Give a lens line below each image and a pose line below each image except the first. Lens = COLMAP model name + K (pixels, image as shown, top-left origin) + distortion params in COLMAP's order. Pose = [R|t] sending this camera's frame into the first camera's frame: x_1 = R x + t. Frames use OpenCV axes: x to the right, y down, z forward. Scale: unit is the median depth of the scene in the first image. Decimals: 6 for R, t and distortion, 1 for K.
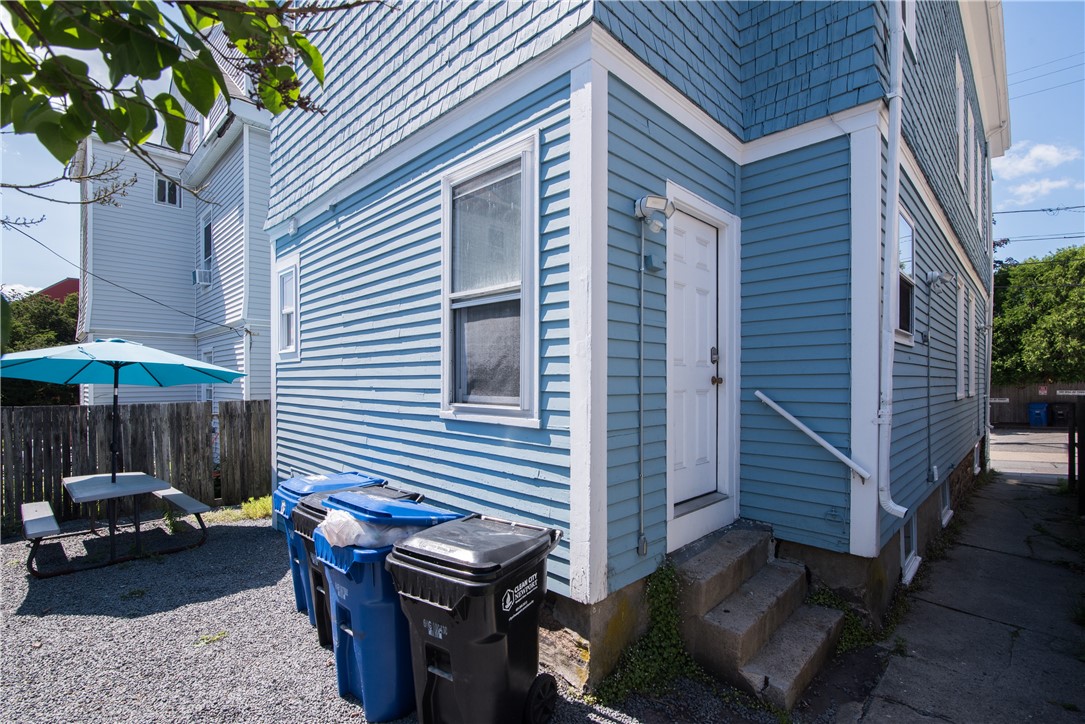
lens RADIAL K [[504.5, 0, 539.7], [0, 504.5, 389.8], [0, 0, 1]] dist [-0.016516, -0.000040]
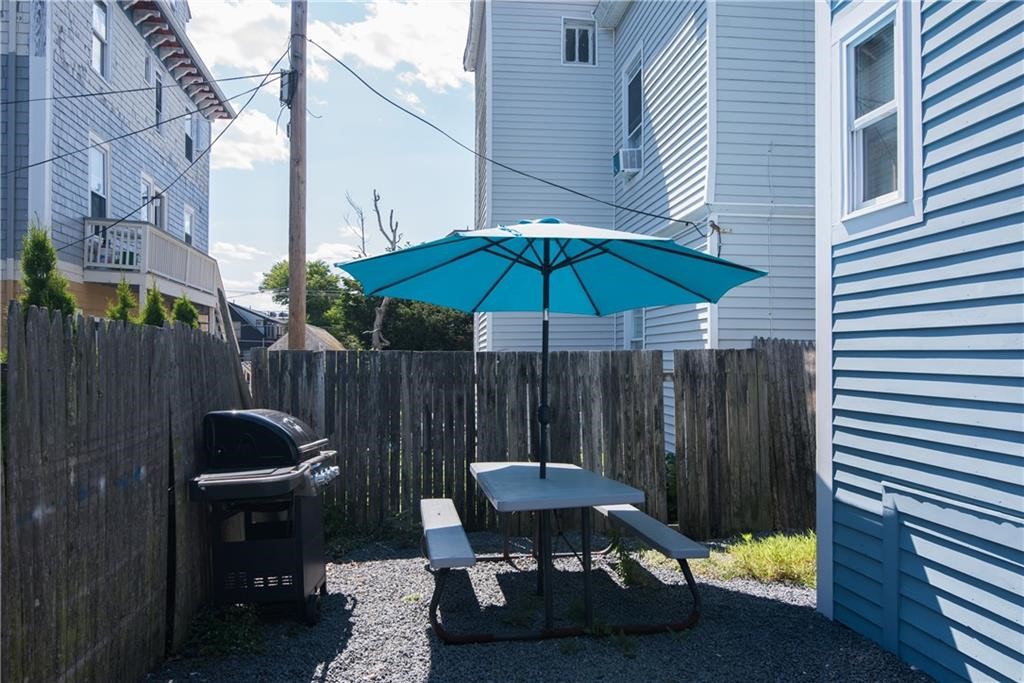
lens RADIAL K [[810.5, 0, 513.6], [0, 810.5, 342.1], [0, 0, 1]] dist [0.009453, 0.002156]
pose [[0.773484, -0.010027, -0.633737, -0.241867], [-0.007222, 0.999671, -0.024631, 0.044910], [0.633775, 0.023629, 0.773156, 0.219679]]
